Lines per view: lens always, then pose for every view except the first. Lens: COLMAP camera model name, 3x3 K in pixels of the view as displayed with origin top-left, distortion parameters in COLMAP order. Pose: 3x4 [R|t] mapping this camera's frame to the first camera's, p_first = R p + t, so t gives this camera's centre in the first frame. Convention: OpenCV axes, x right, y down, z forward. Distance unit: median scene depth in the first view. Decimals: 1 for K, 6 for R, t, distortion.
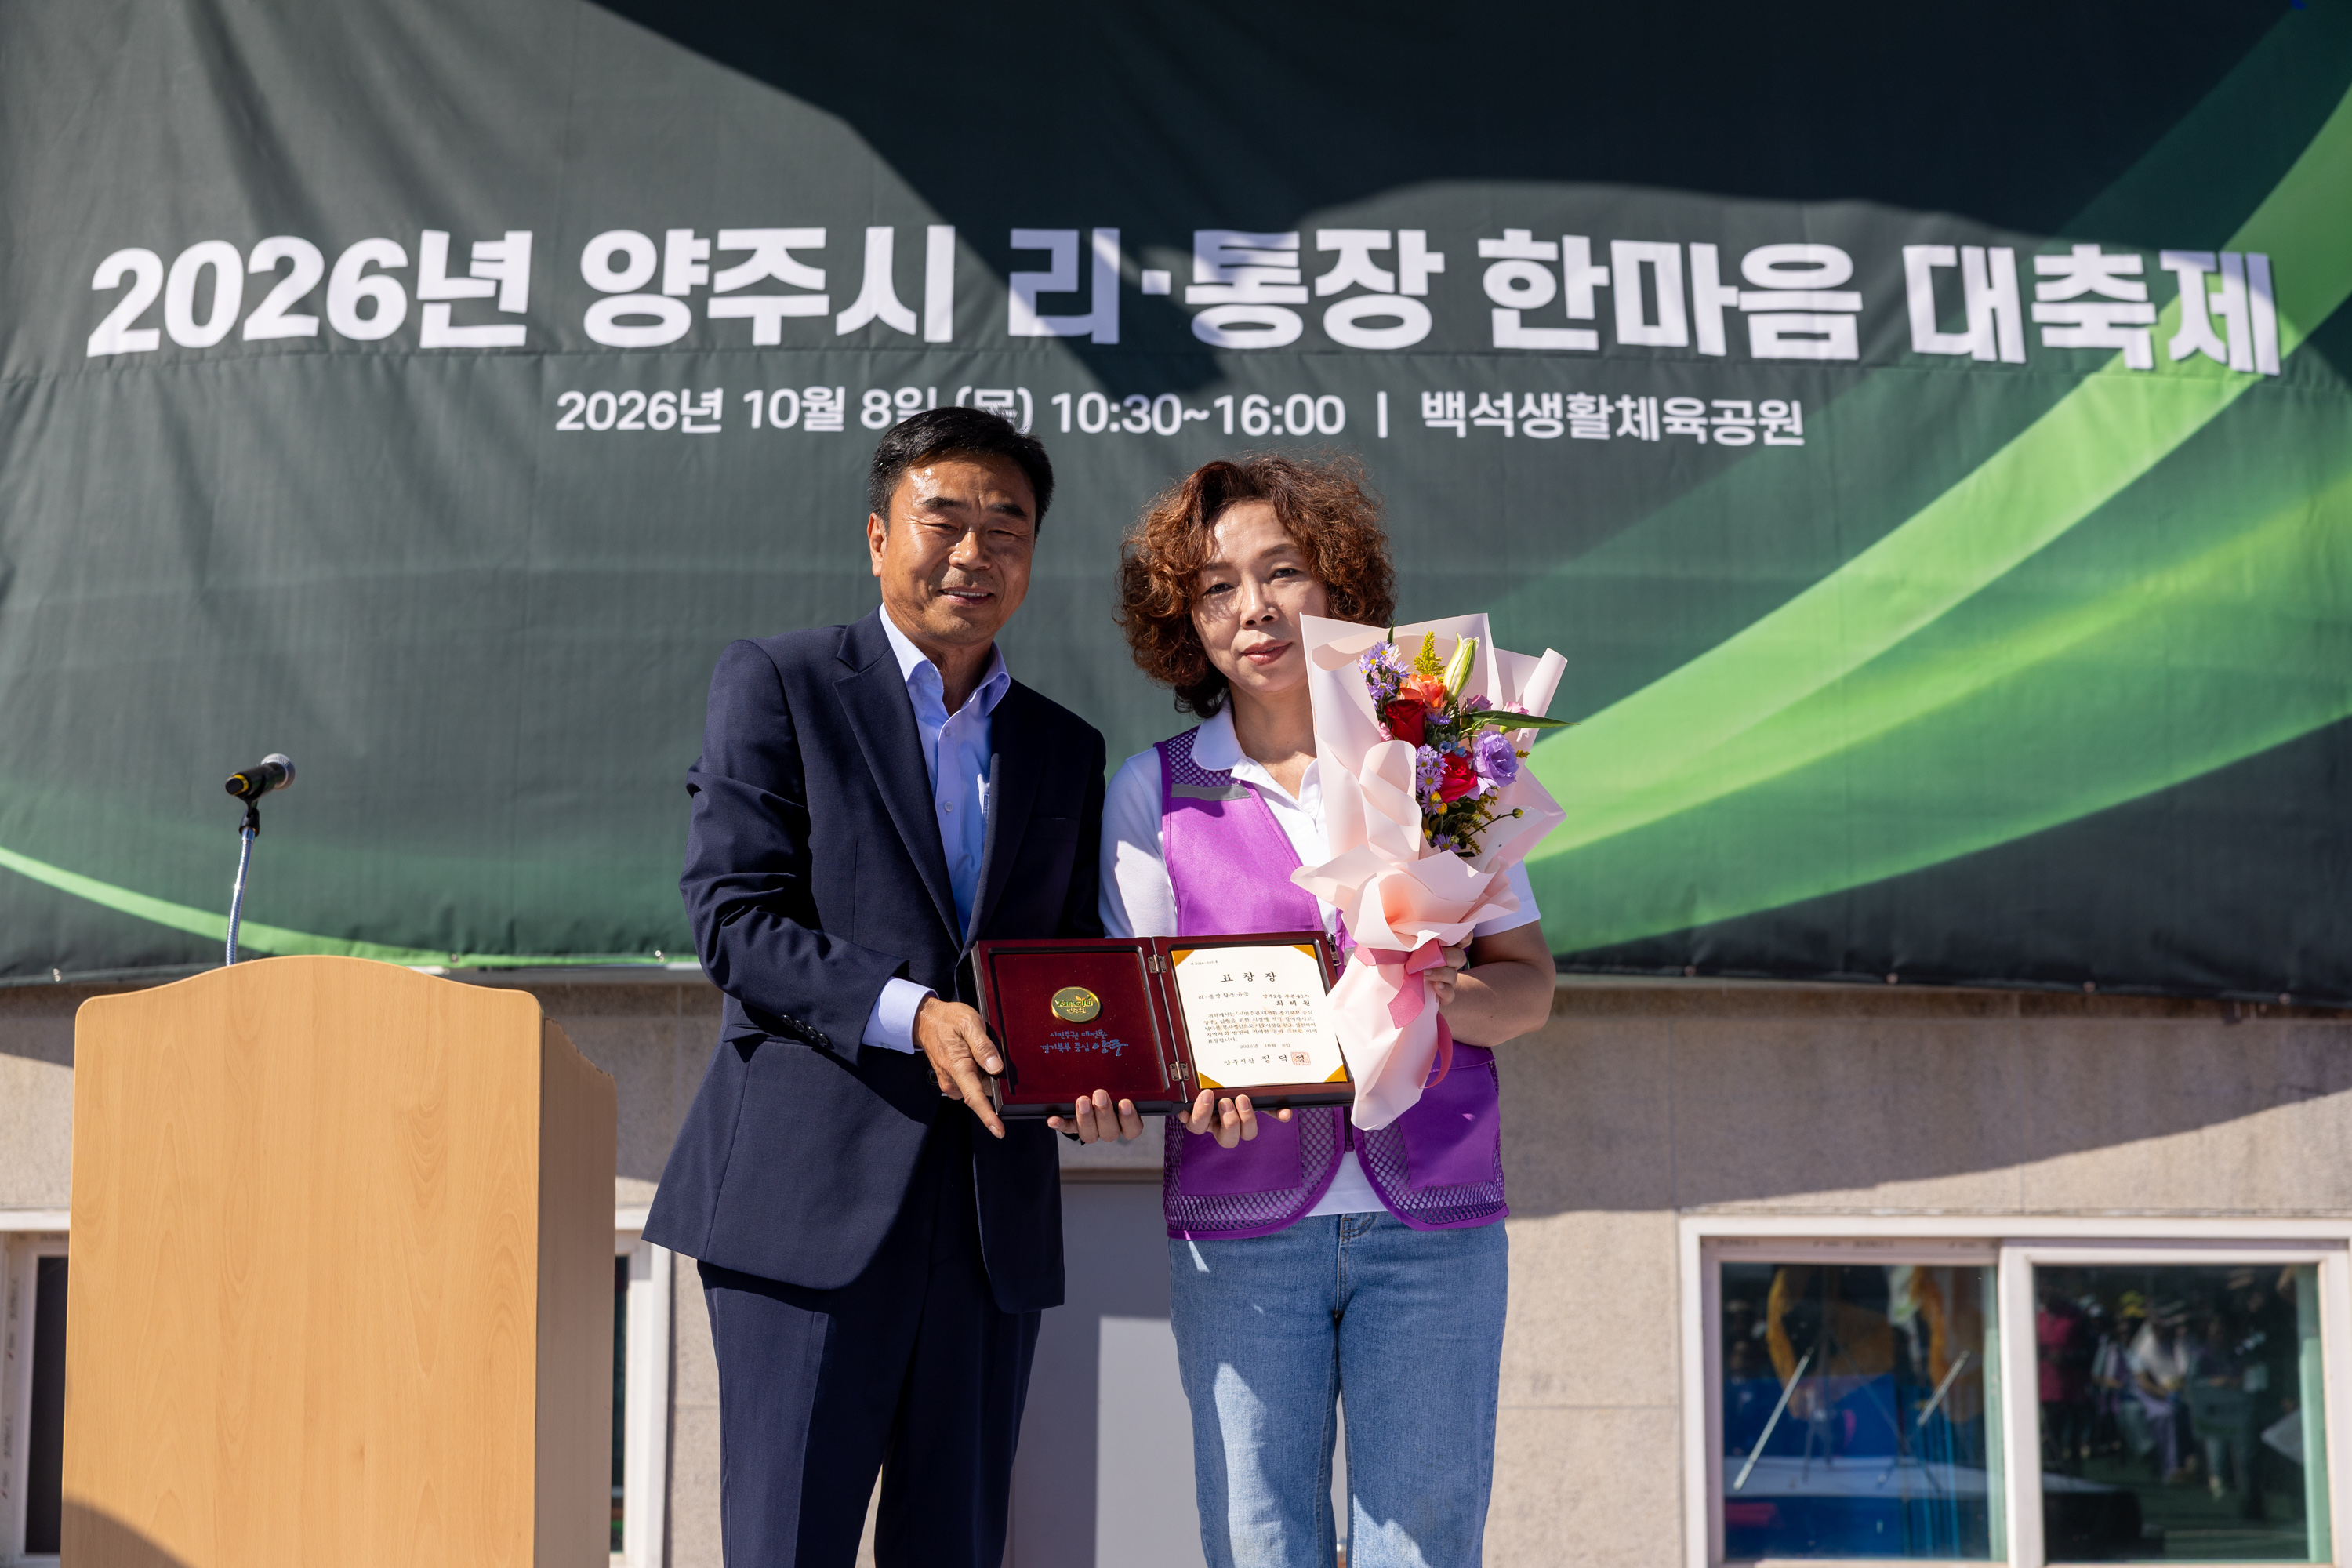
lens RADIAL K [[3585.7, 0, 1174.5], [0, 3585.7, 750.6], [0, 0, 1]] dist [0.013529, -0.022819]
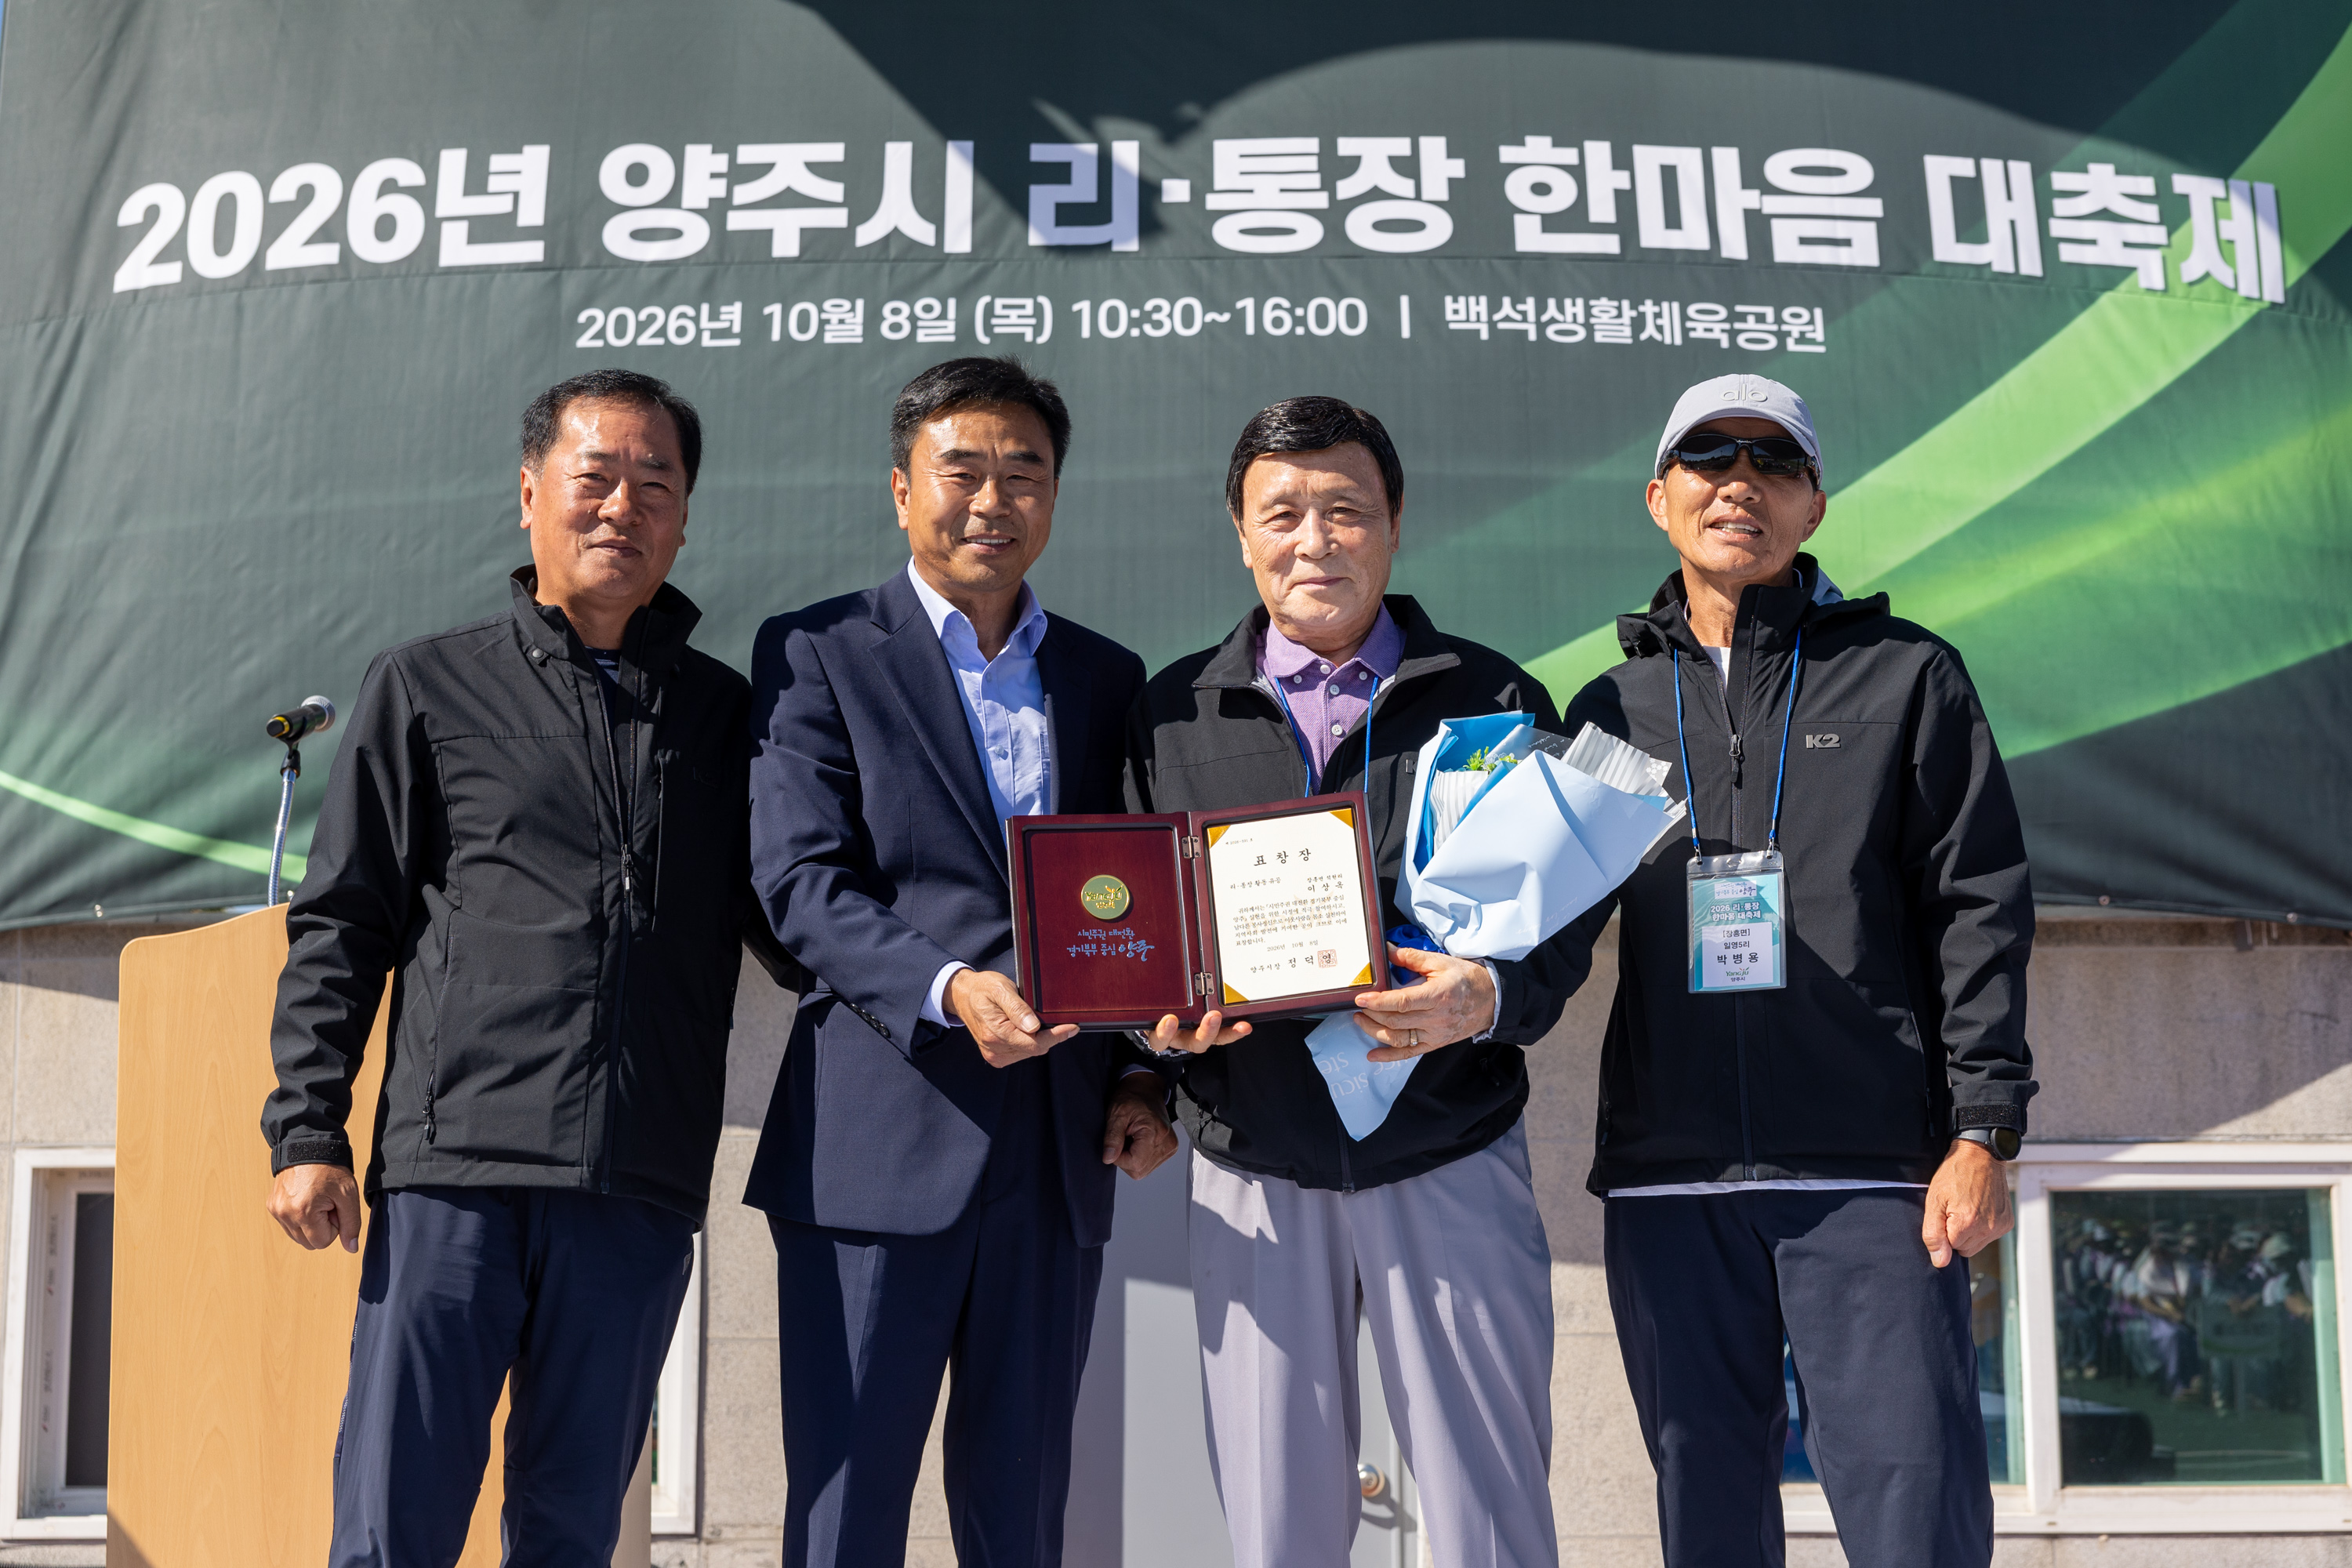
lens RADIAL K [[3209.3, 0, 1176.0], [0, 3209.3, 784.0], [0, 0, 1]] dist [-0.012945, -0.037330]
pose [[0.999968, -0.006219, -0.005003, -0.001688], [0.006161, 0.999915, -0.011499, 0.046317], [0.005074, 0.011468, 0.999921, 0.115901]]
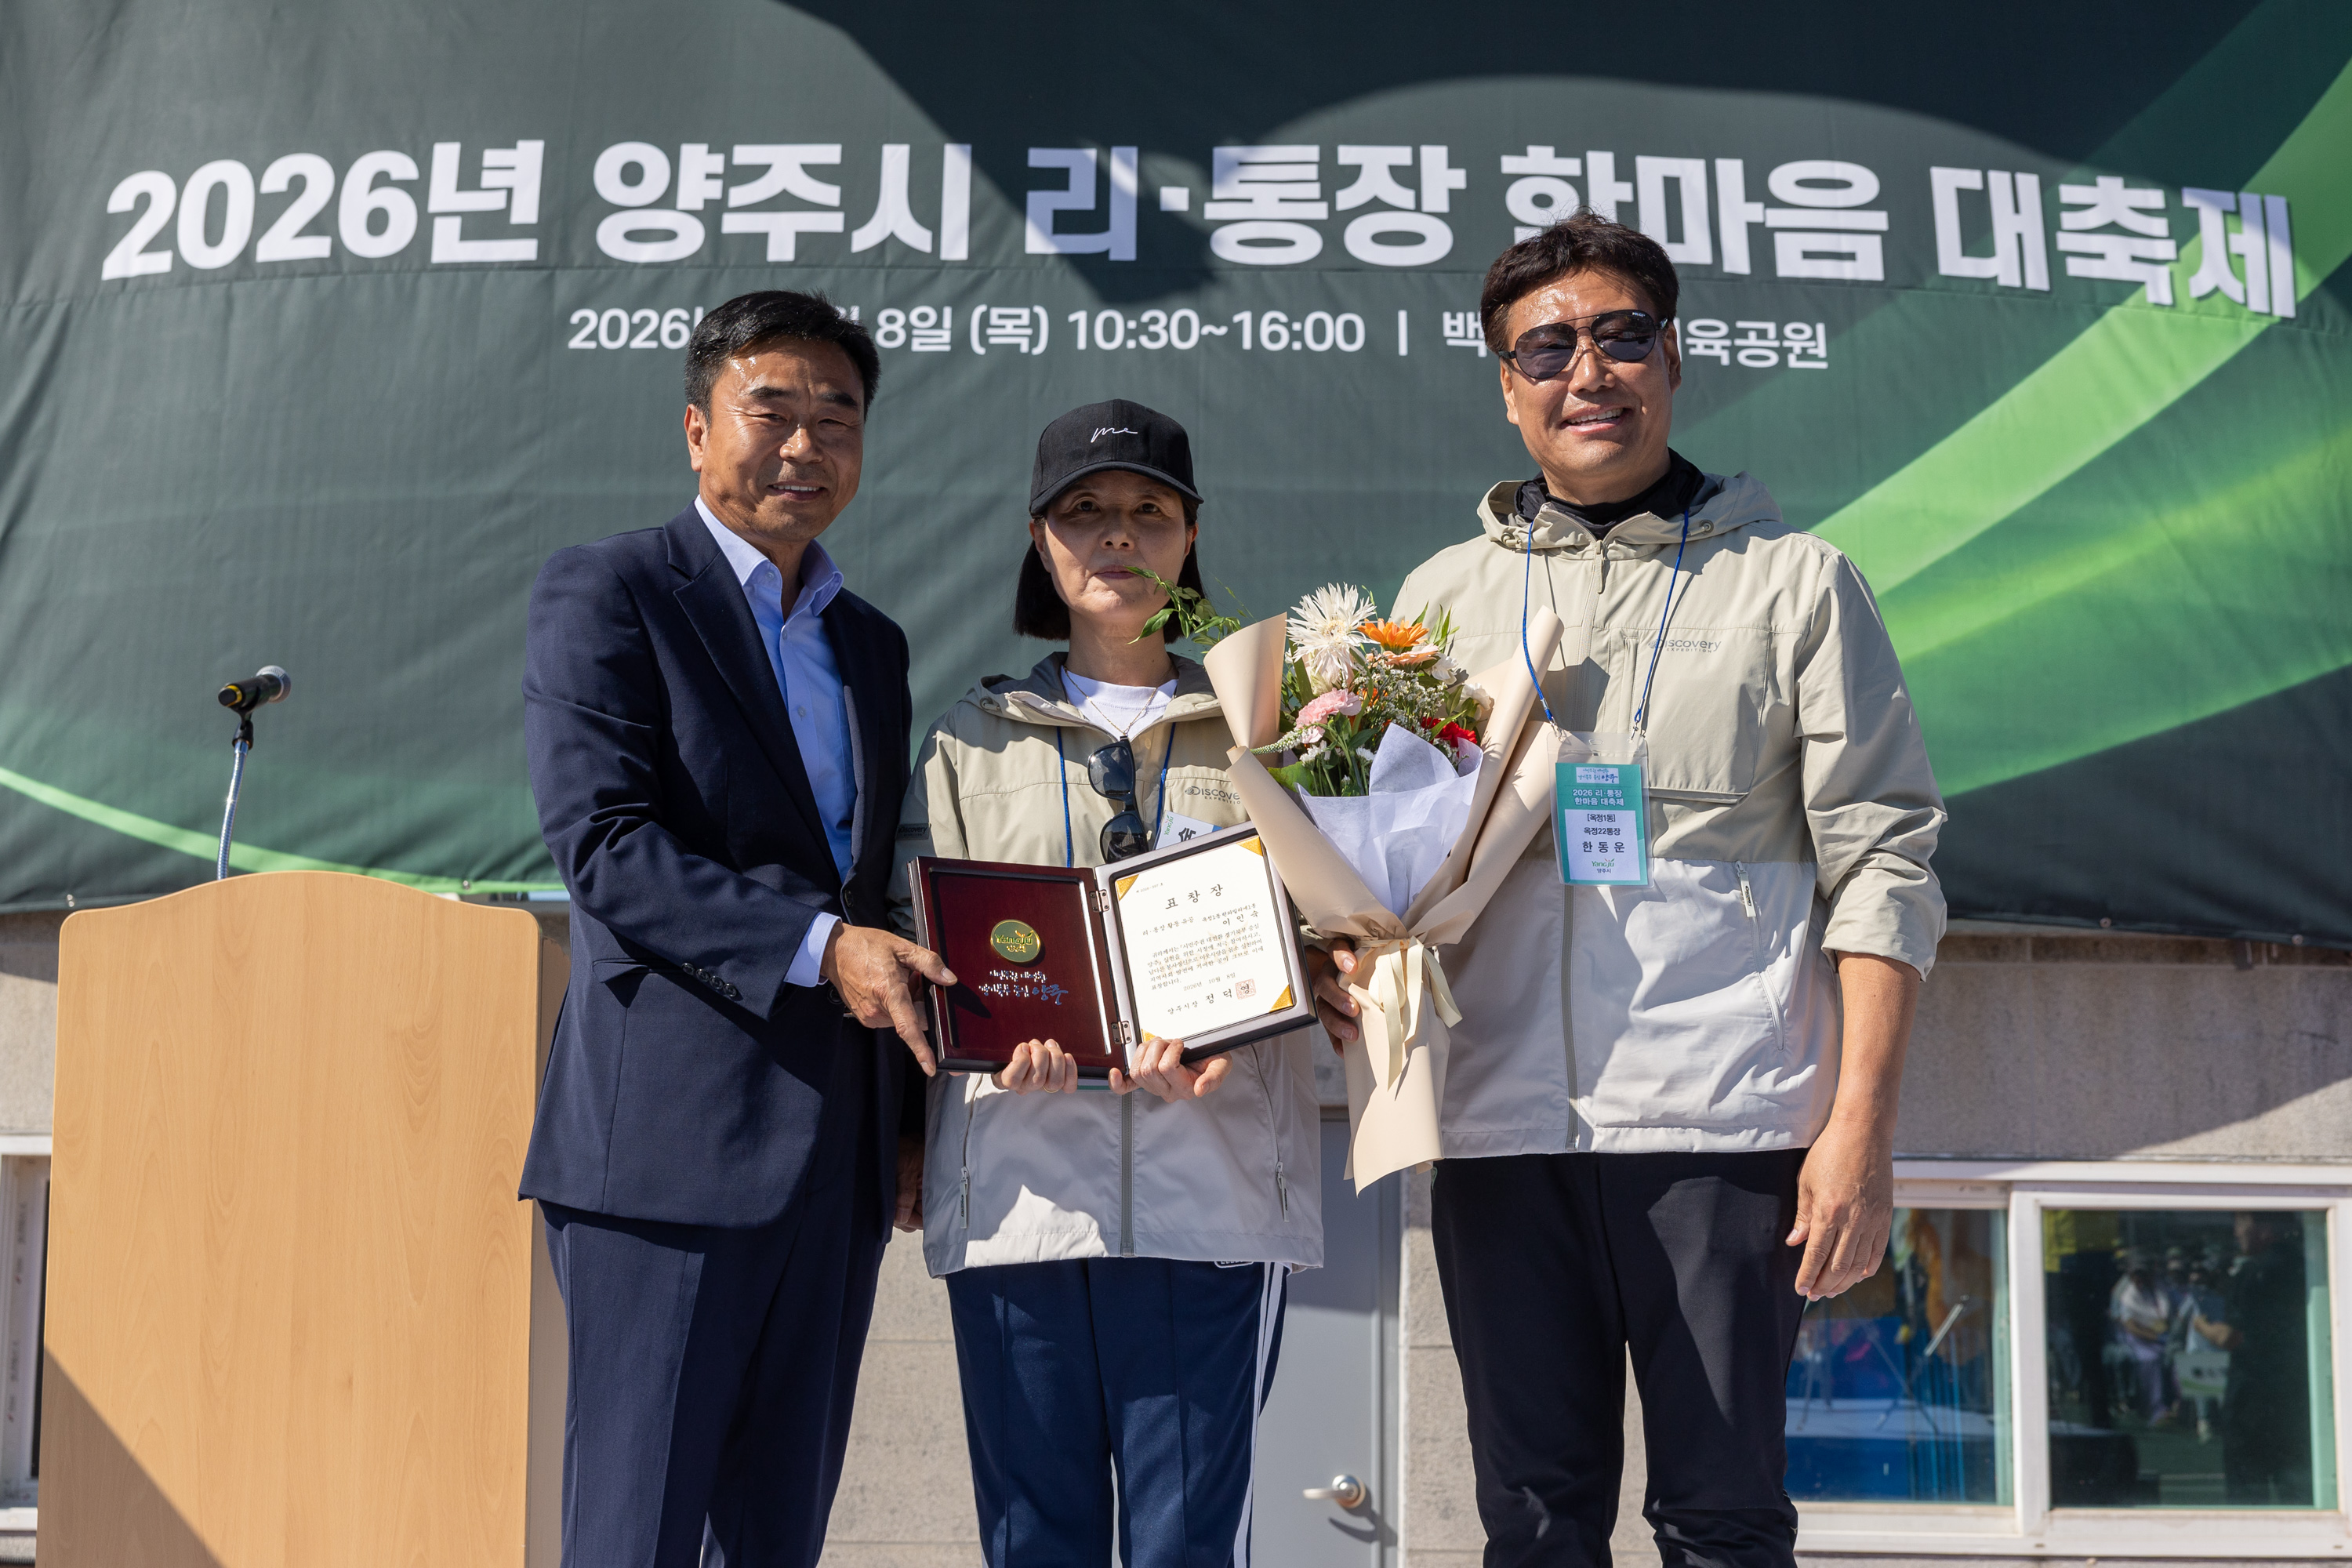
lens RADIAL K [[3298.9, 0, 1176.0], [0, 3298.9, 784.0], [0, 0, 1]] dist [-0.031616, 0.032226]
pose [[0.999954, 0.009399, -0.002043, -0.001330], [-0.009409, 0.999941, -0.005338, 0.036613], [0.001992, 0.005357, 0.999984, 0.094350]]
